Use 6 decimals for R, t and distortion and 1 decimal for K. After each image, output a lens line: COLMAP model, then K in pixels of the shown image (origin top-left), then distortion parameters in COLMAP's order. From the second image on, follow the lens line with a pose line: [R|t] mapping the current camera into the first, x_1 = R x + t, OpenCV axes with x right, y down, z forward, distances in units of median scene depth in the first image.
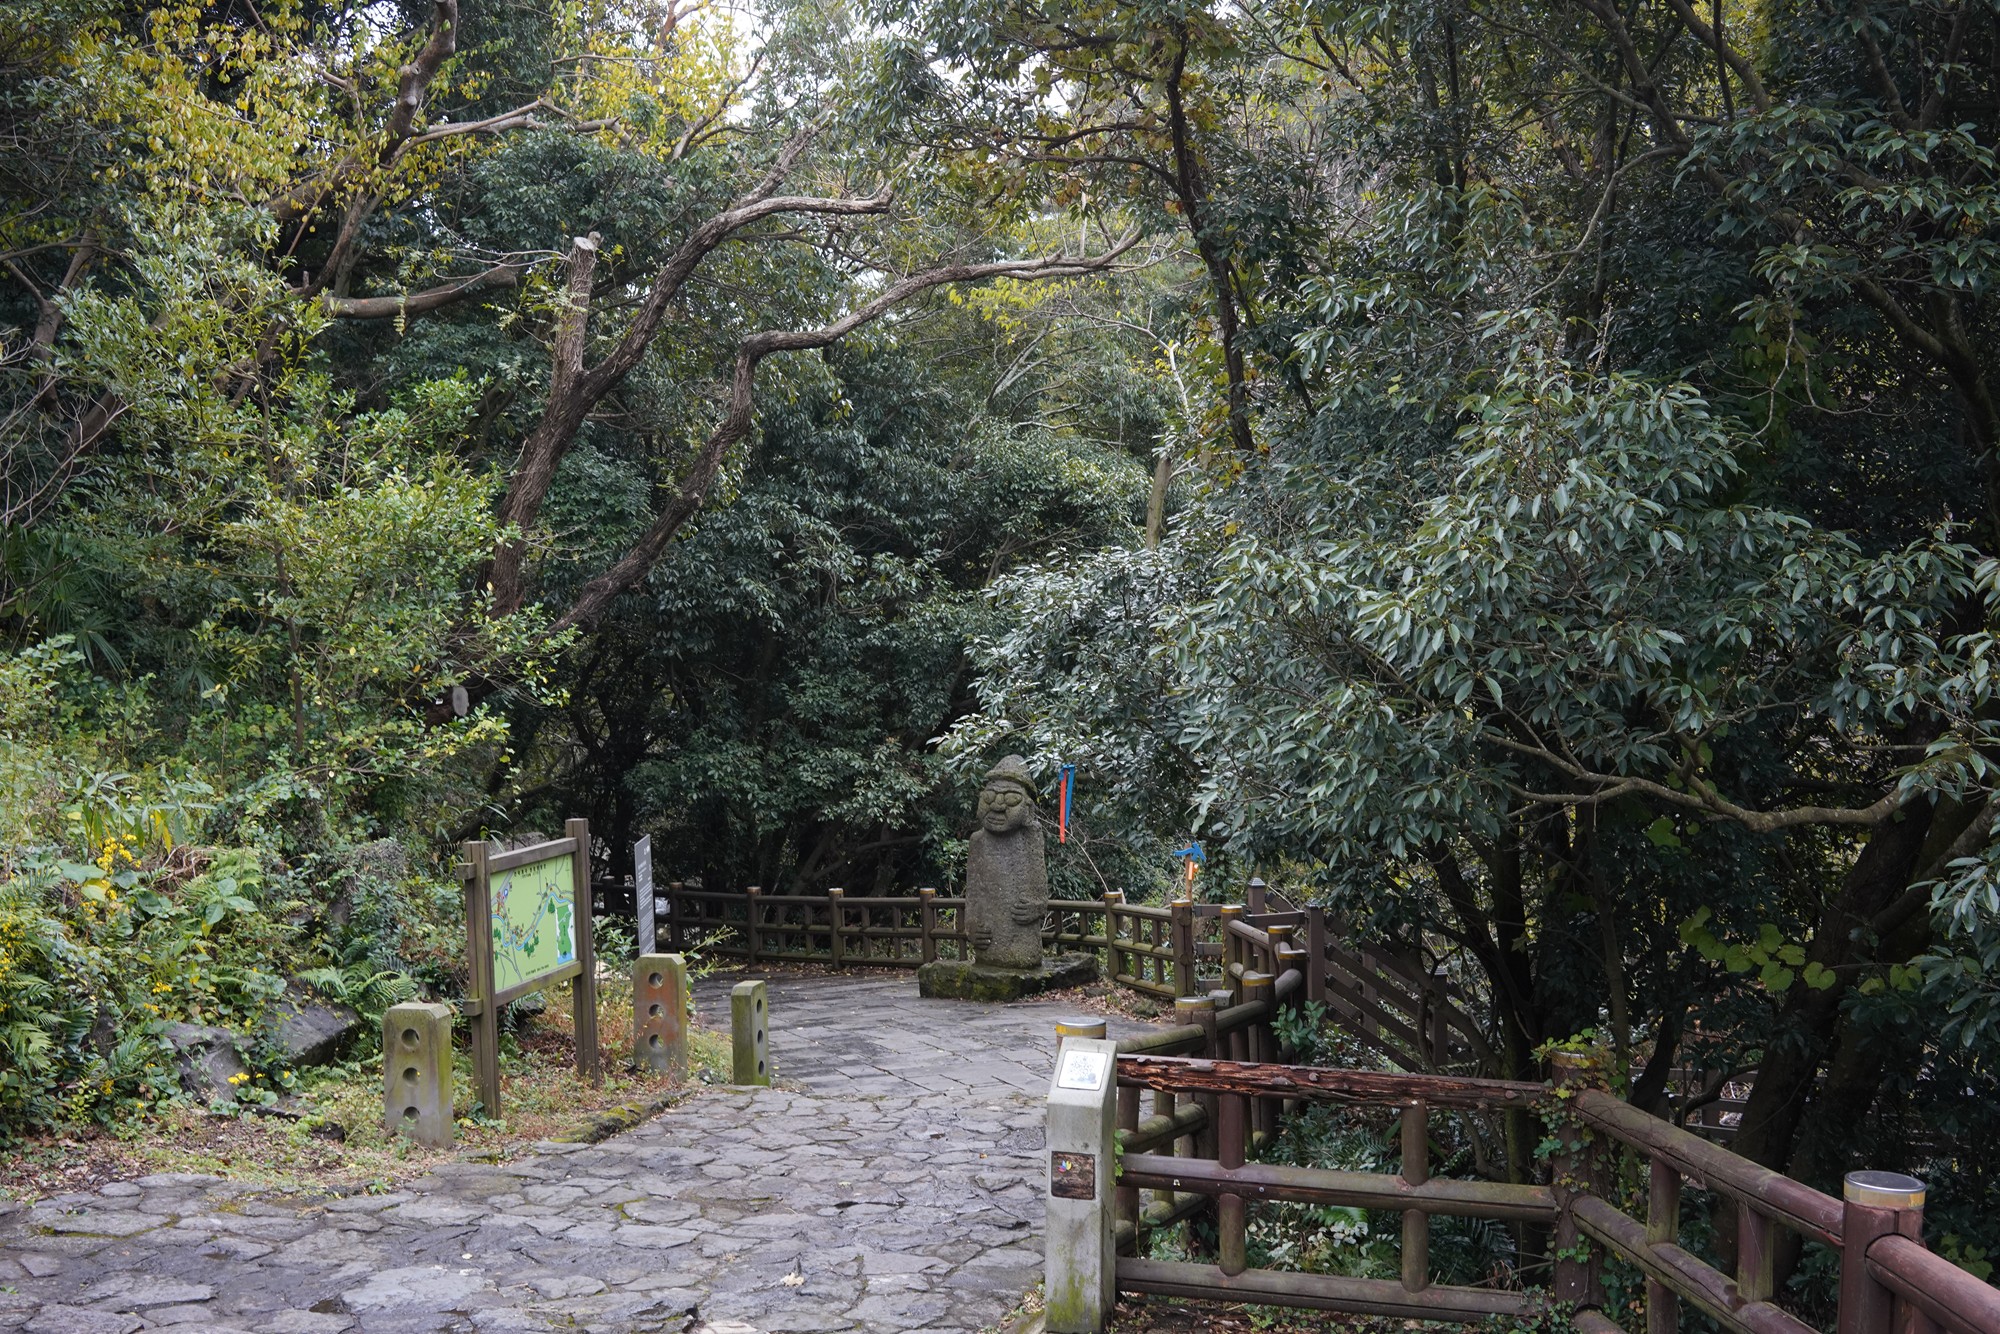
lens RADIAL K [[2015.7, 0, 987.6], [0, 2015.7, 683.4], [0, 0, 1]] dist [0.057813, -0.263261]
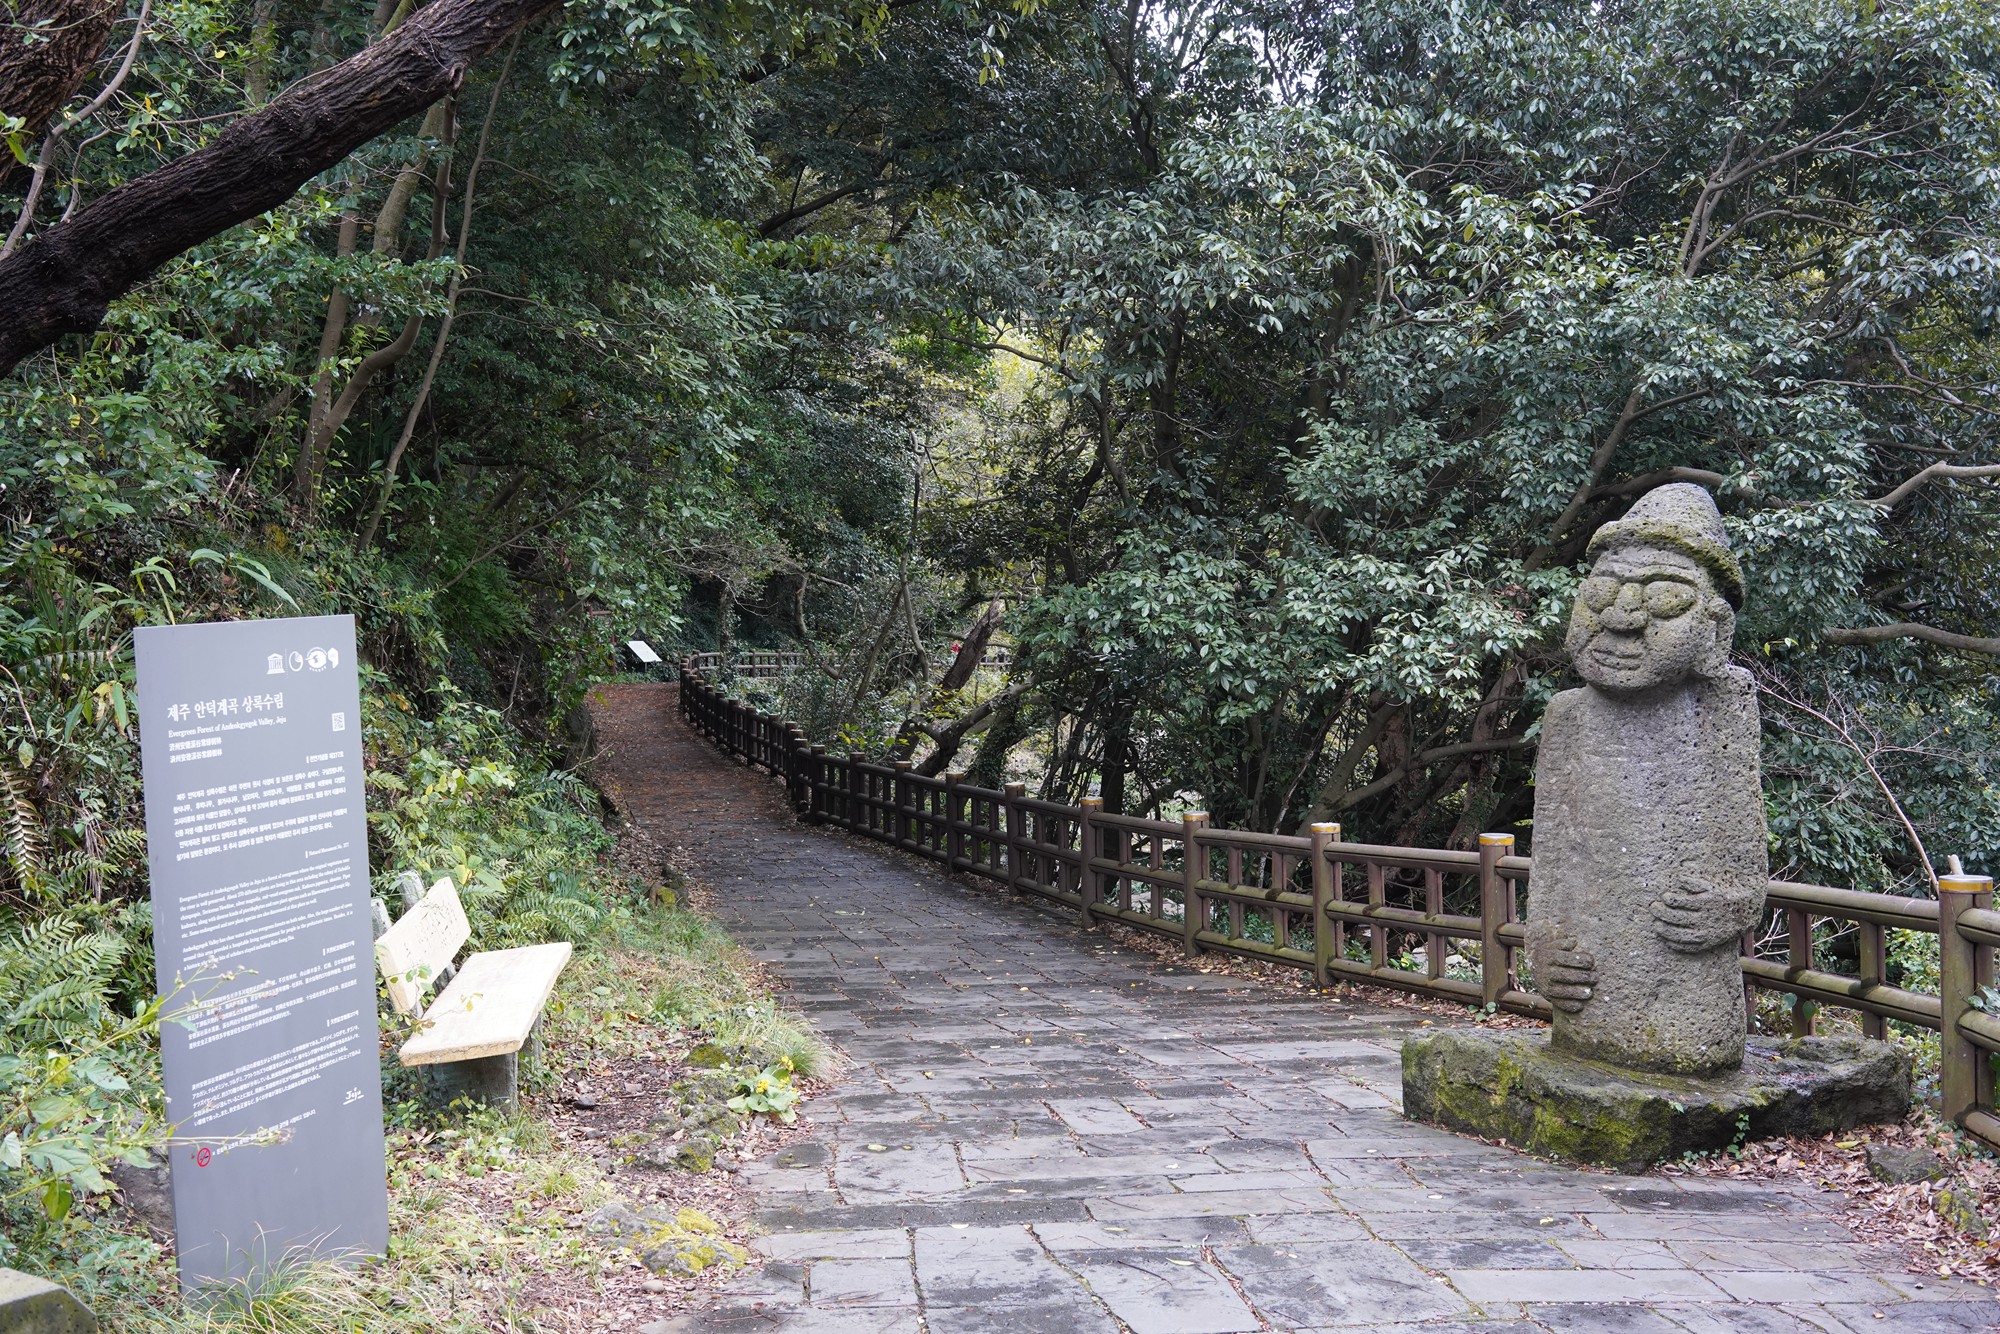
lens RADIAL K [[2015.7, 0, 987.6], [0, 2015.7, 683.4], [0, 0, 1]] dist [0.057813, -0.263261]
pose [[0.932832, 0.023744, -0.359527, 0.026997], [-0.011661, 0.999293, 0.035739, 0.056309], [0.360122, -0.029146, 0.932450, 0.574076]]
